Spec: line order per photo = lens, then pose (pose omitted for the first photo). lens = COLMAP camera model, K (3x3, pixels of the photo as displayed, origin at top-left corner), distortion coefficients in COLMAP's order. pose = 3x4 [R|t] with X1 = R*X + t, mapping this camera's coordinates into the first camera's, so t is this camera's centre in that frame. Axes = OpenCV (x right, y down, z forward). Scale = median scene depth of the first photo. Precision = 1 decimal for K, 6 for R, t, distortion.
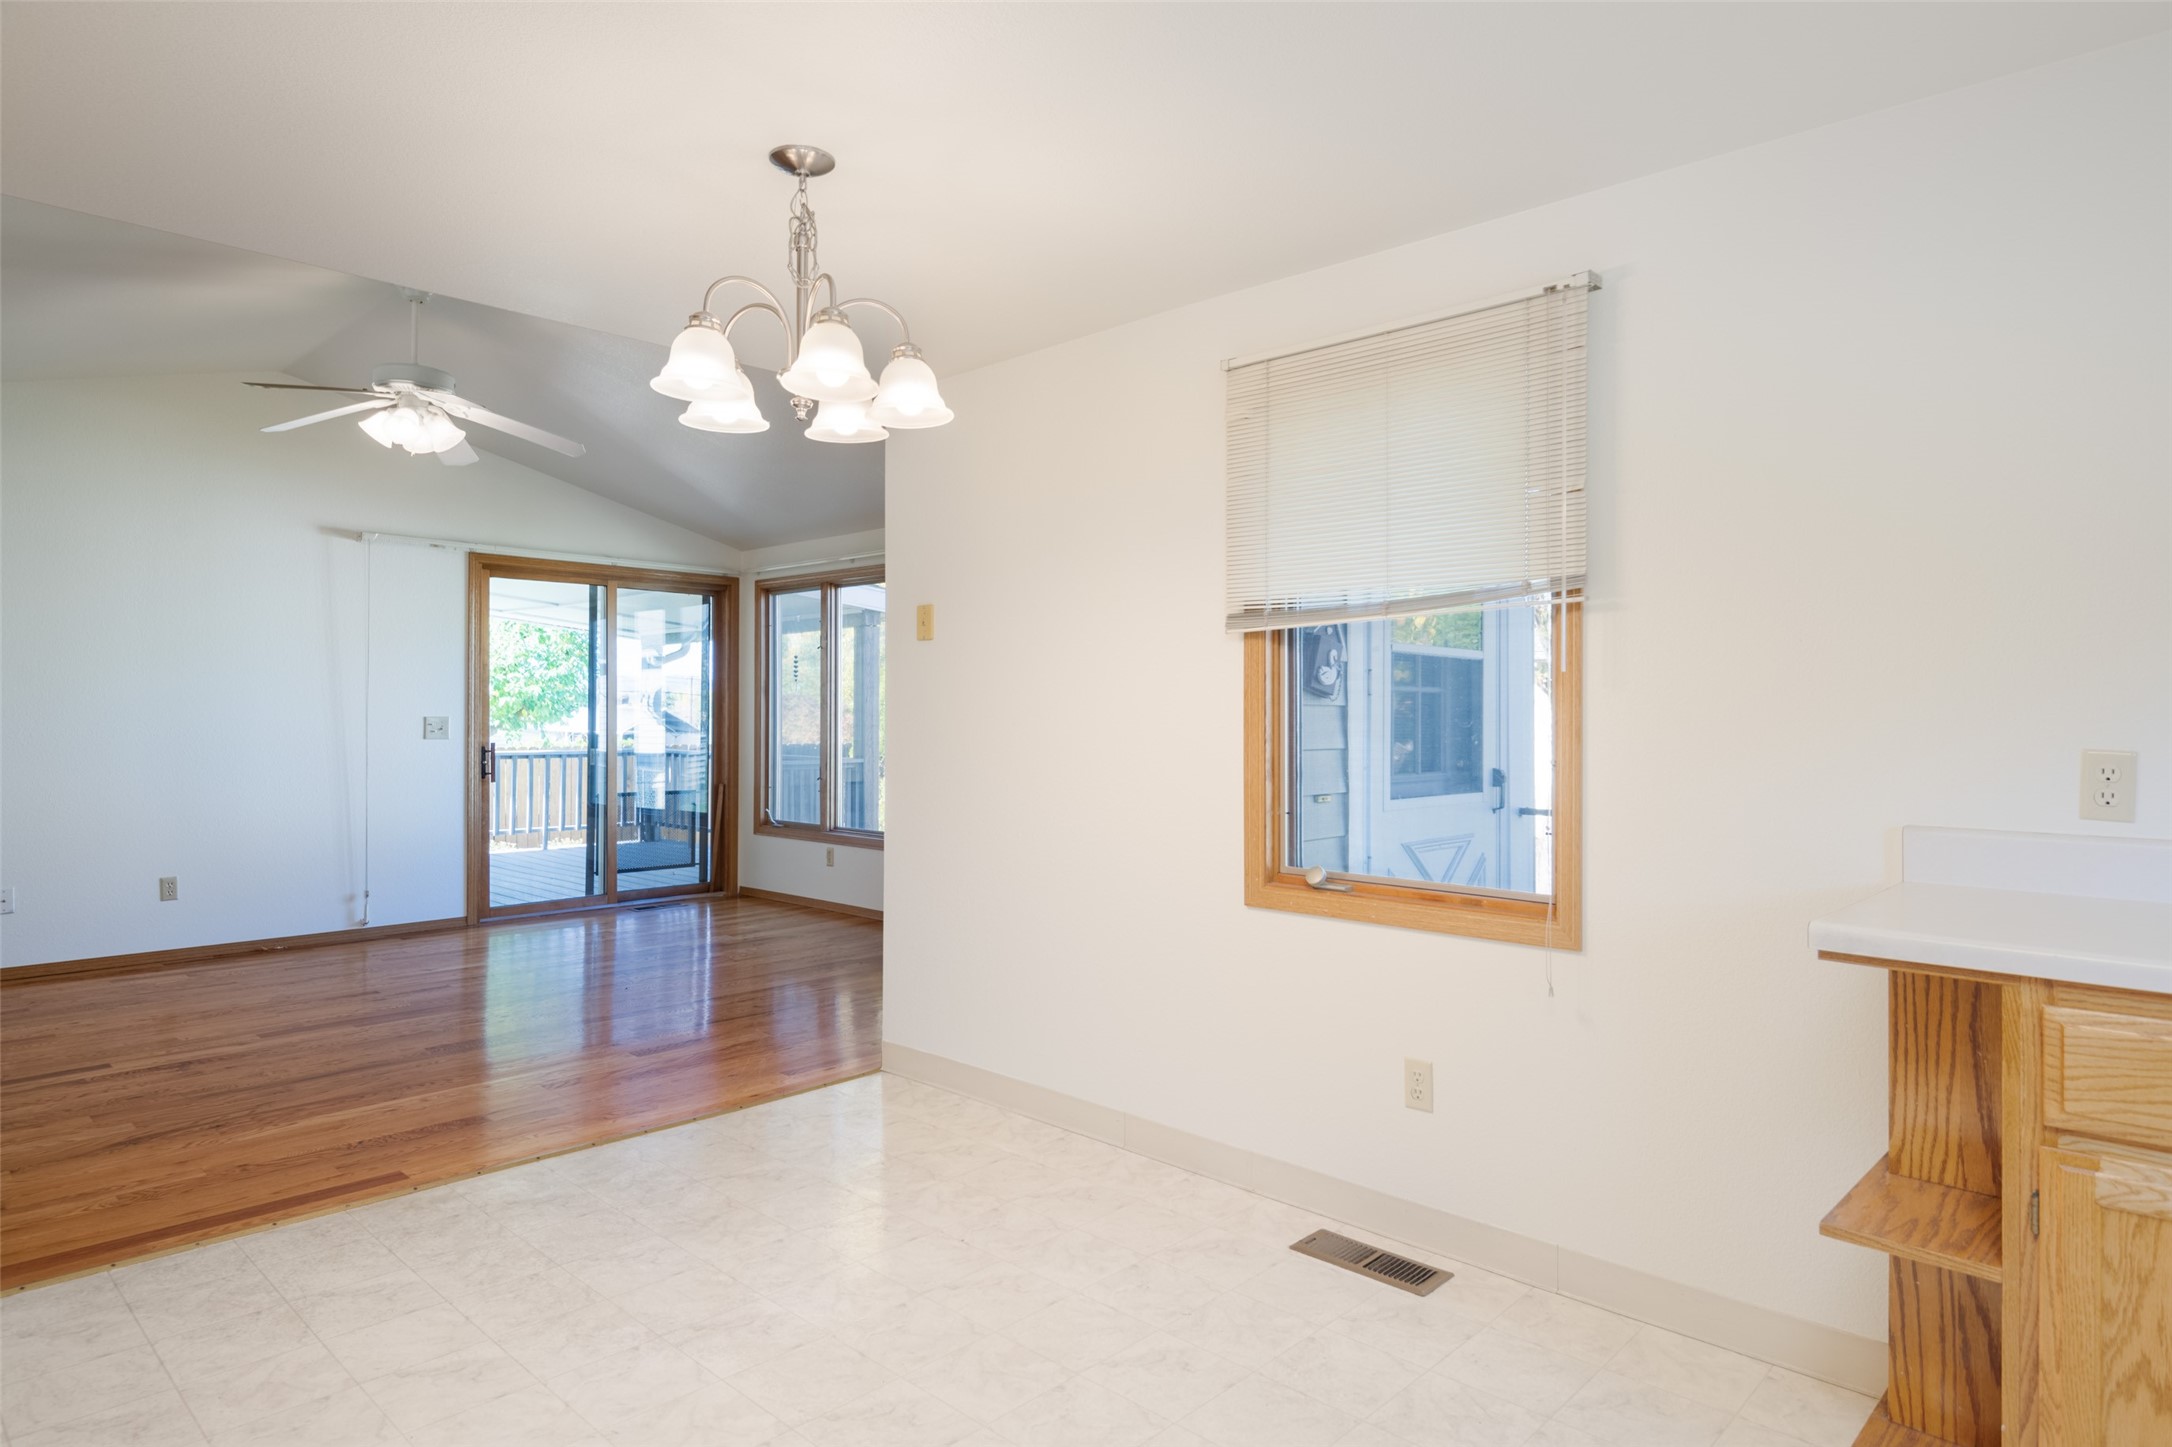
lens RADIAL K [[1254.3, 0, 1107.9], [0, 1254.3, 698.7], [0, 0, 1]] dist [0.012367, -0.011960]
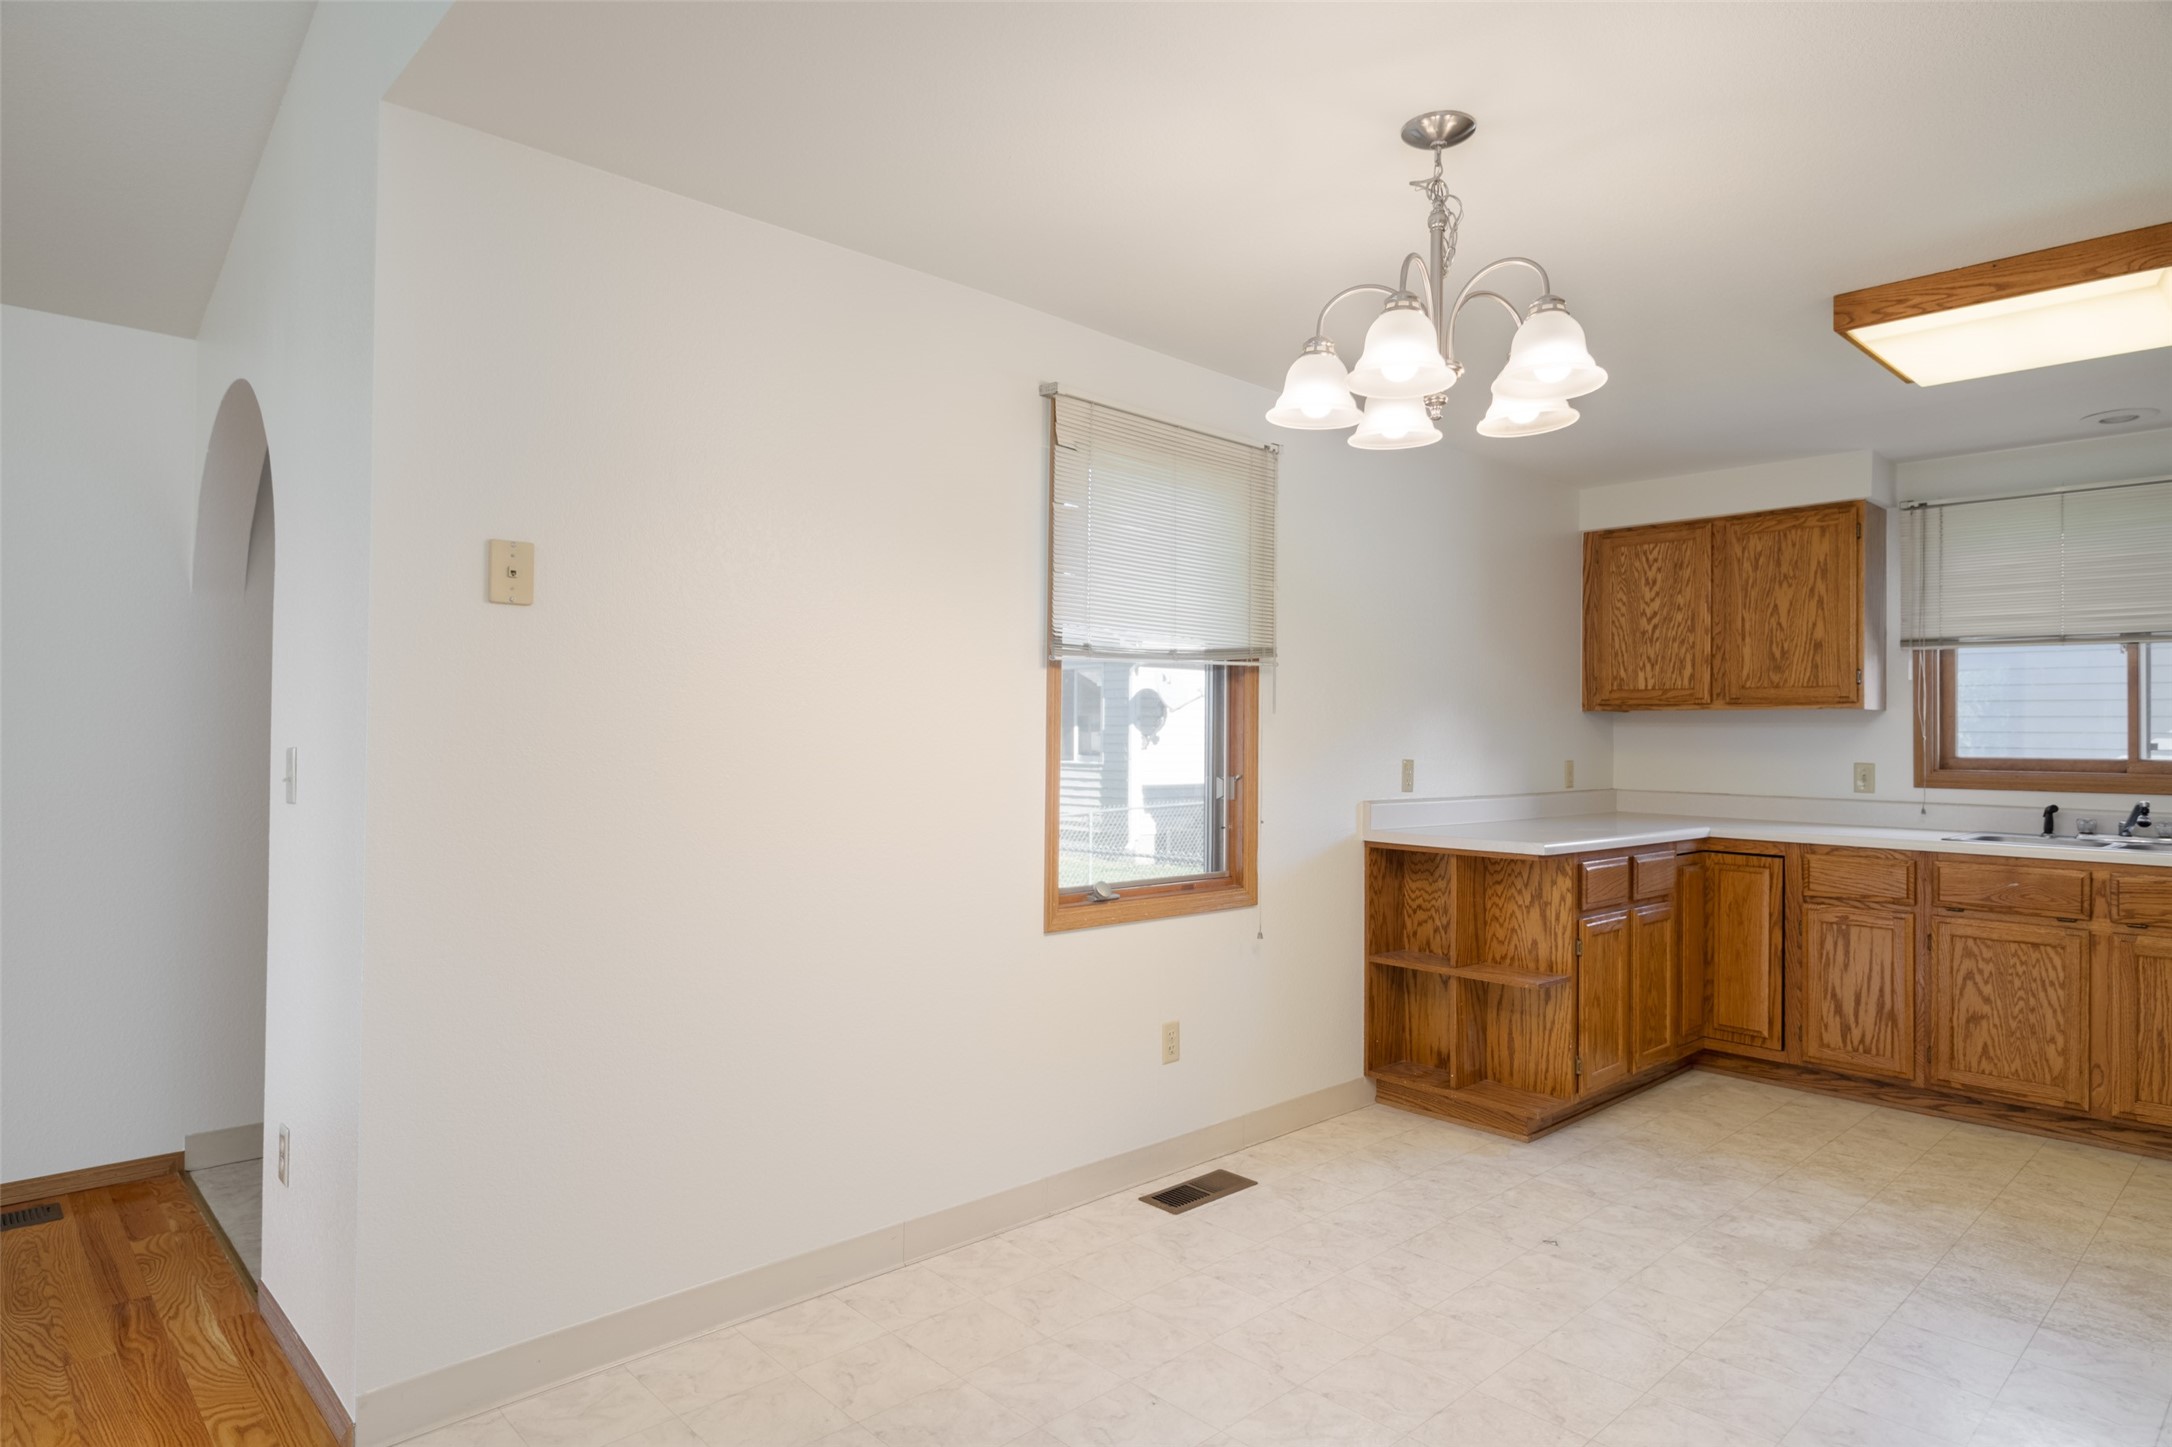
lens RADIAL K [[1254.3, 0, 1079.2], [0, 1254.3, 707.4], [0, 0, 1]] dist [0.012367, -0.011960]
pose [[0.065549, 0.022093, 0.997605, -0.921971], [-0.025348, 0.999469, -0.020469, 0.006474], [-0.997527, -0.023945, 0.066075, 0.943564]]
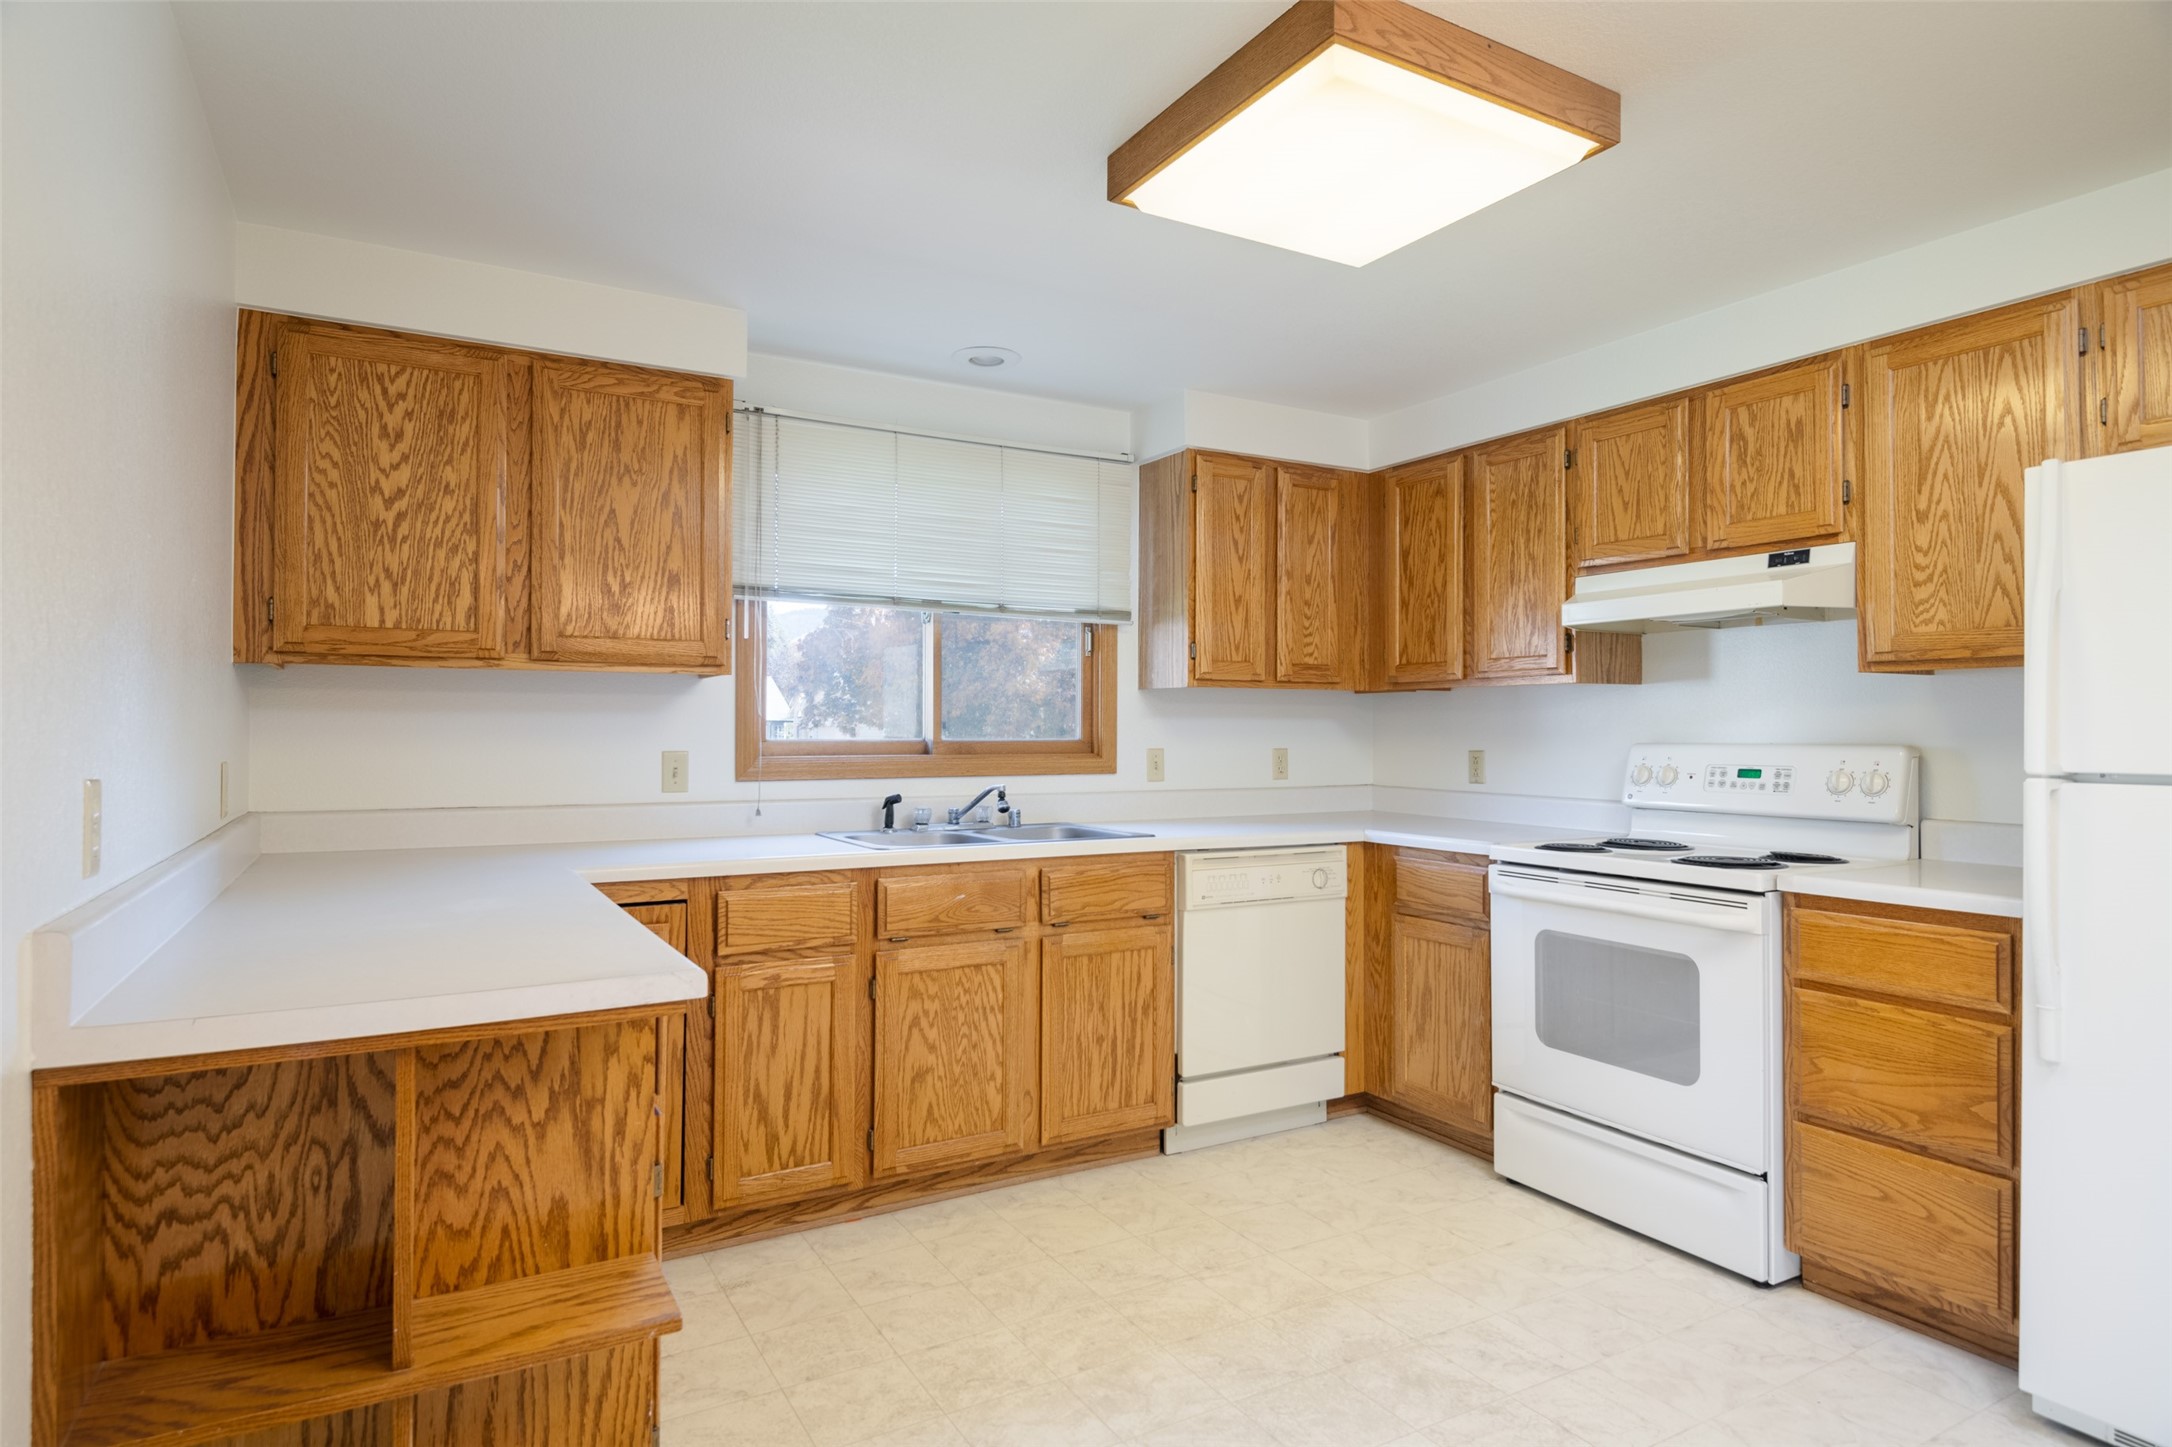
lens RADIAL K [[1189.8, 0, 1089.5], [0, 1189.8, 717.3], [0, 0, 1]] dist [0.026534, -0.026378]
pose [[-0.956525, -0.000903, 0.291649, 0.023219], [-0.008363, 0.999669, -0.024332, 0.011437], [-0.291531, -0.025713, -0.956216, 0.984891]]
